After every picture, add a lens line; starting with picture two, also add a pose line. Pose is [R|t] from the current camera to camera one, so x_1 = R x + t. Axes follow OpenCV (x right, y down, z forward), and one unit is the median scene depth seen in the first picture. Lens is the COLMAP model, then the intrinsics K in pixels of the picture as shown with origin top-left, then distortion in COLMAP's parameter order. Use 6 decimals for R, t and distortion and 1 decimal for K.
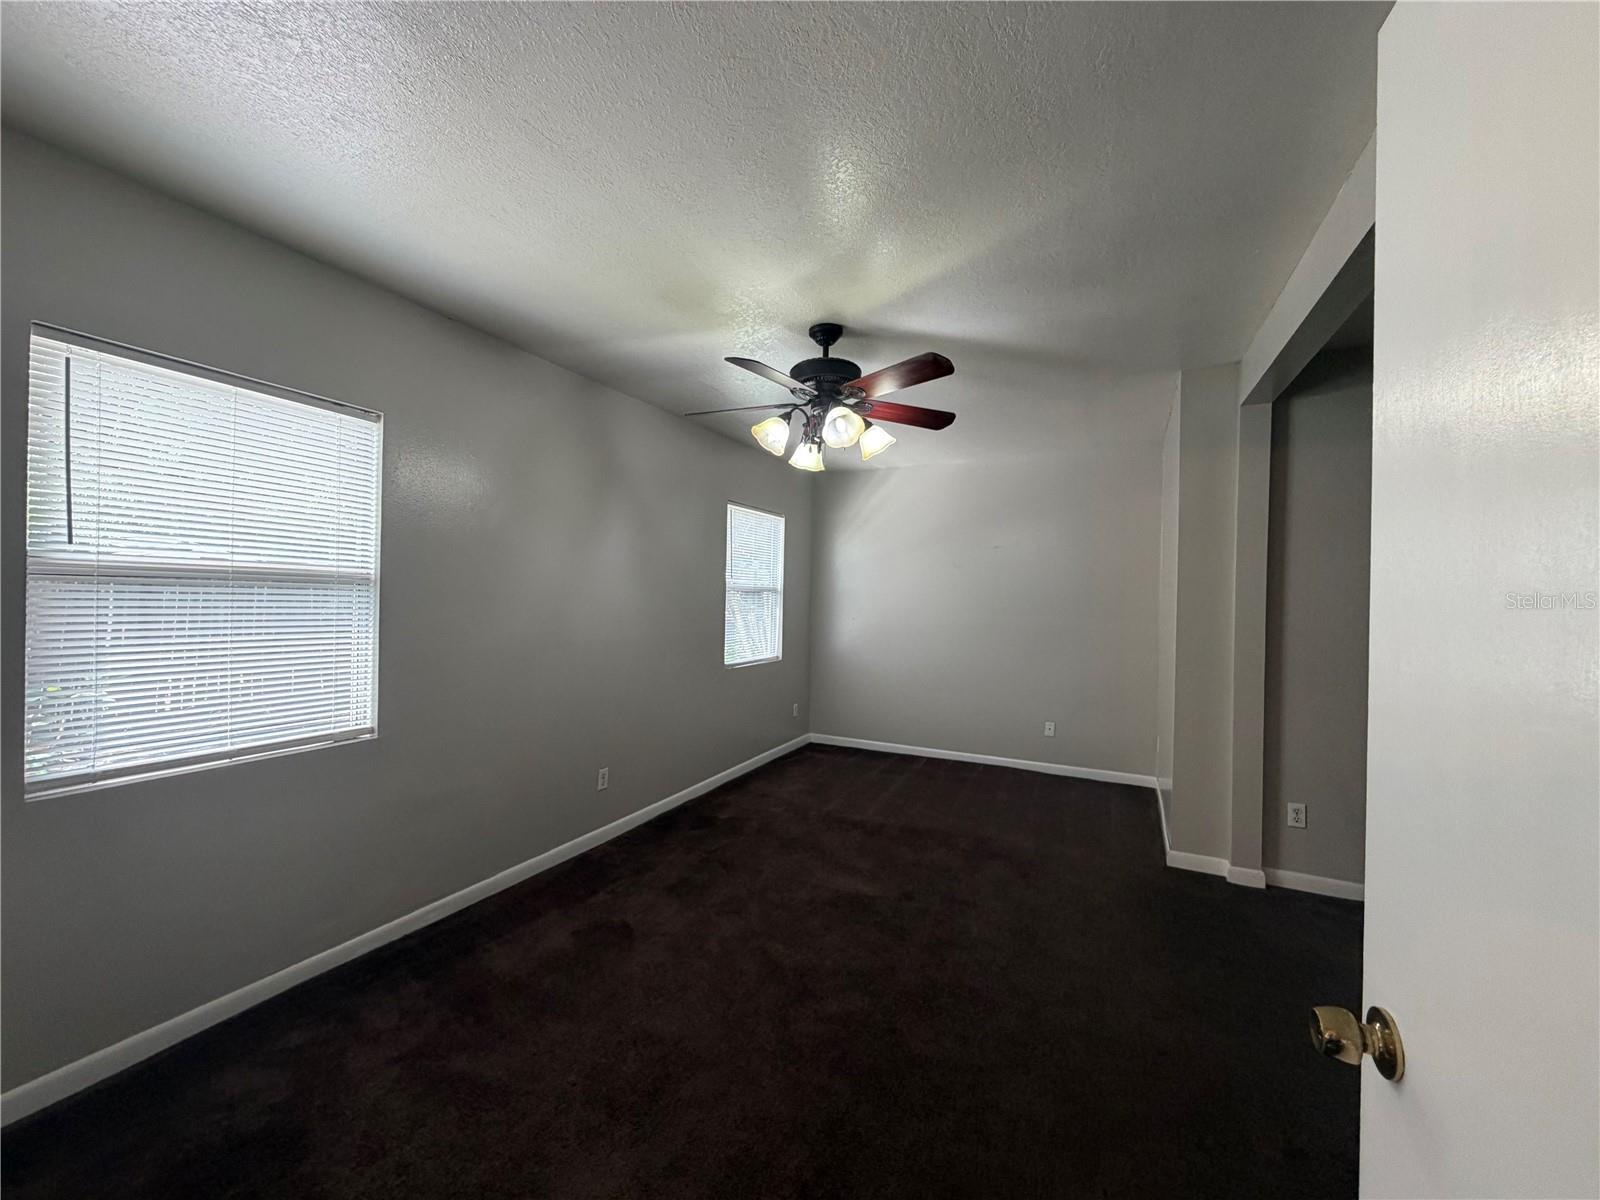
lens RADIAL K [[641.2, 0, 796.8], [0, 641.2, 598.1], [0, 0, 1]] dist [0.001763, -0.001099]
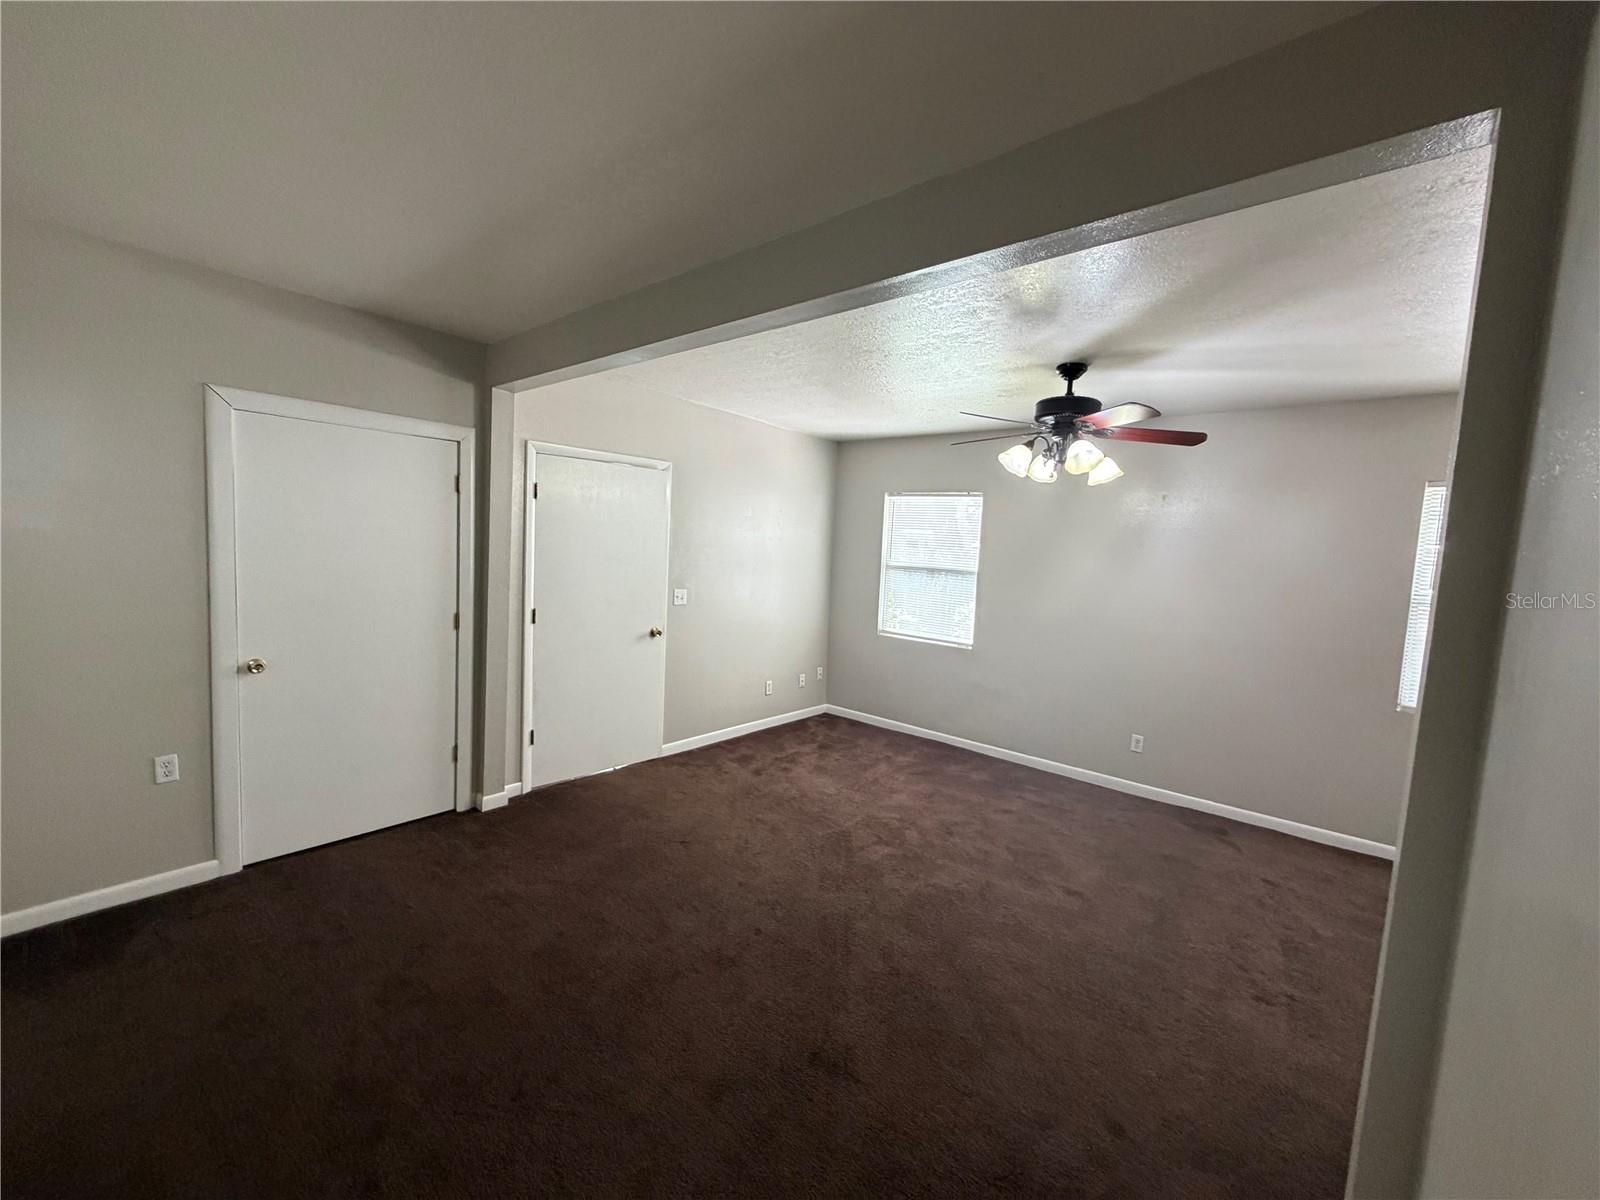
lens RADIAL K [[641.2, 0, 787.2], [0, 641.2, 603.0], [0, 0, 1]] dist [0.001763, -0.001099]
pose [[-0.252487, 0.061150, -0.965666, 1.169993], [-0.059254, 0.995151, 0.078510, -0.046054], [0.965784, 0.077042, -0.247639, 0.724065]]
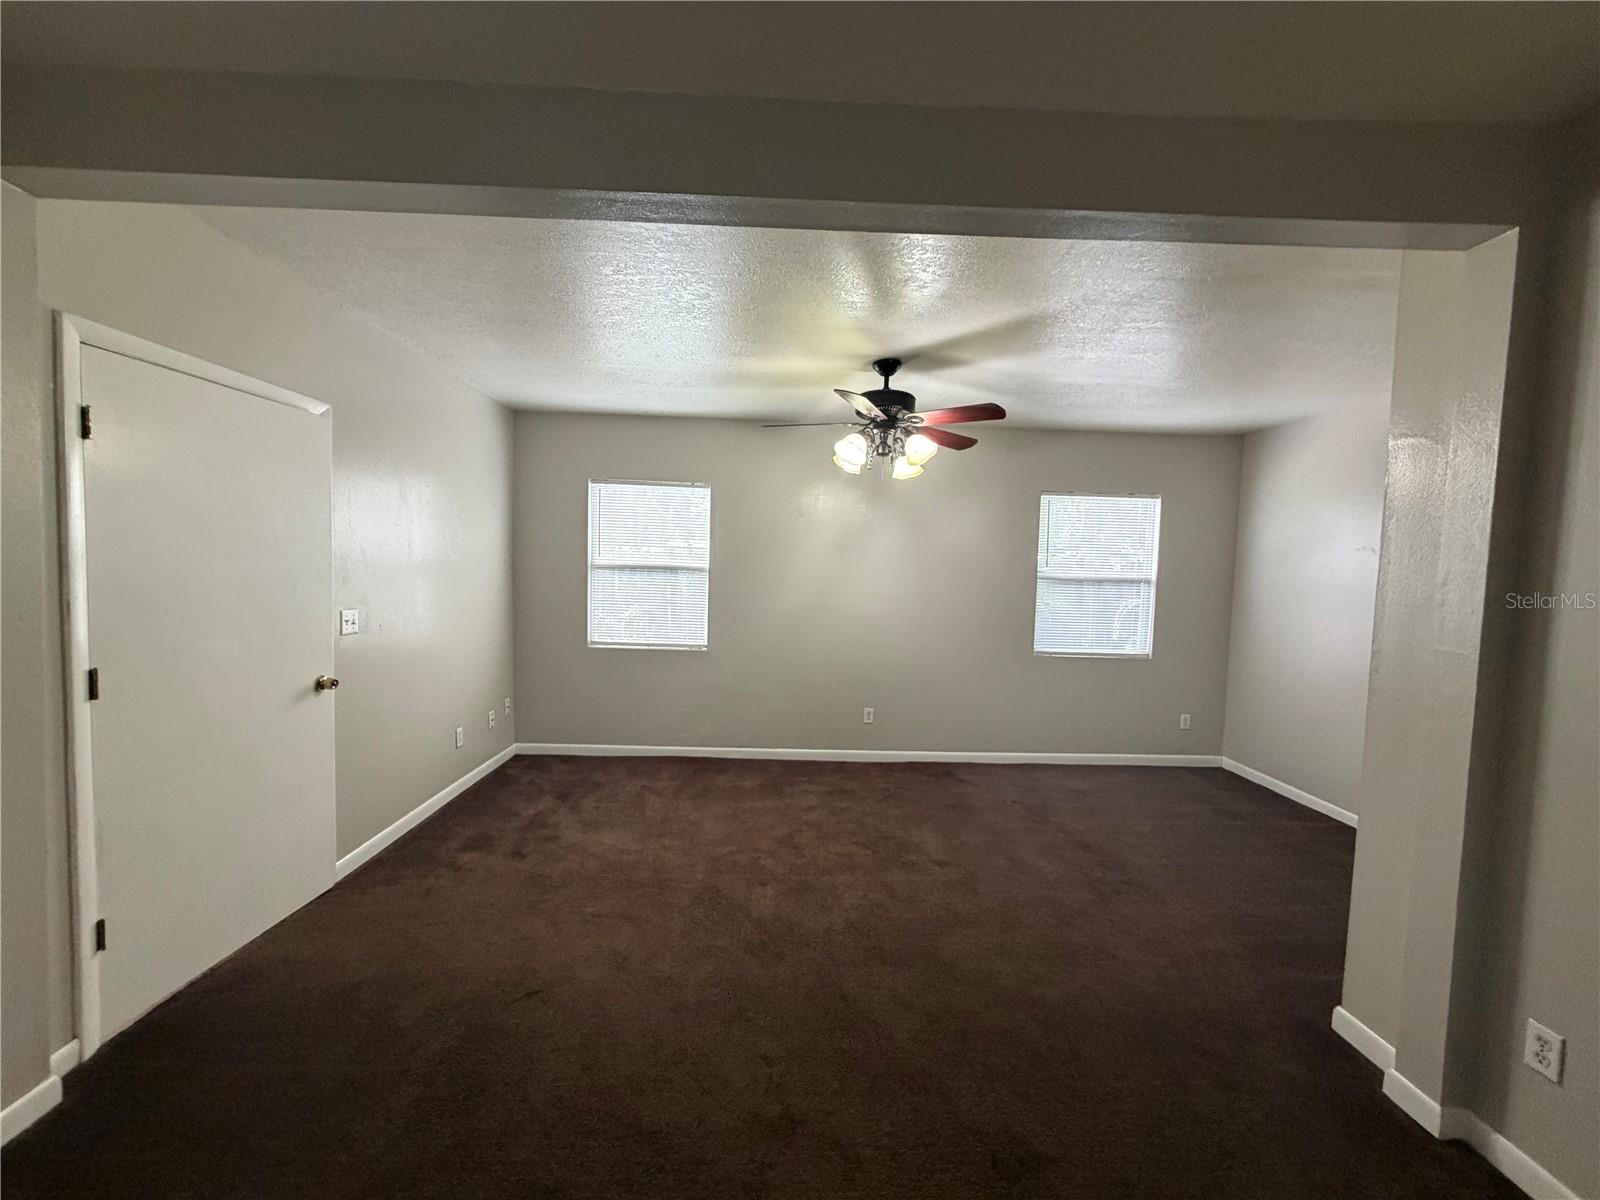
lens RADIAL K [[641.2, 0, 794.7], [0, 641.2, 603.8], [0, 0, 1]] dist [0.001763, -0.001099]
pose [[0.465270, 0.051685, -0.883658, 0.930419], [-0.025576, 0.998662, 0.044945, -0.014485], [0.884799, 0.001689, 0.465970, 0.254638]]
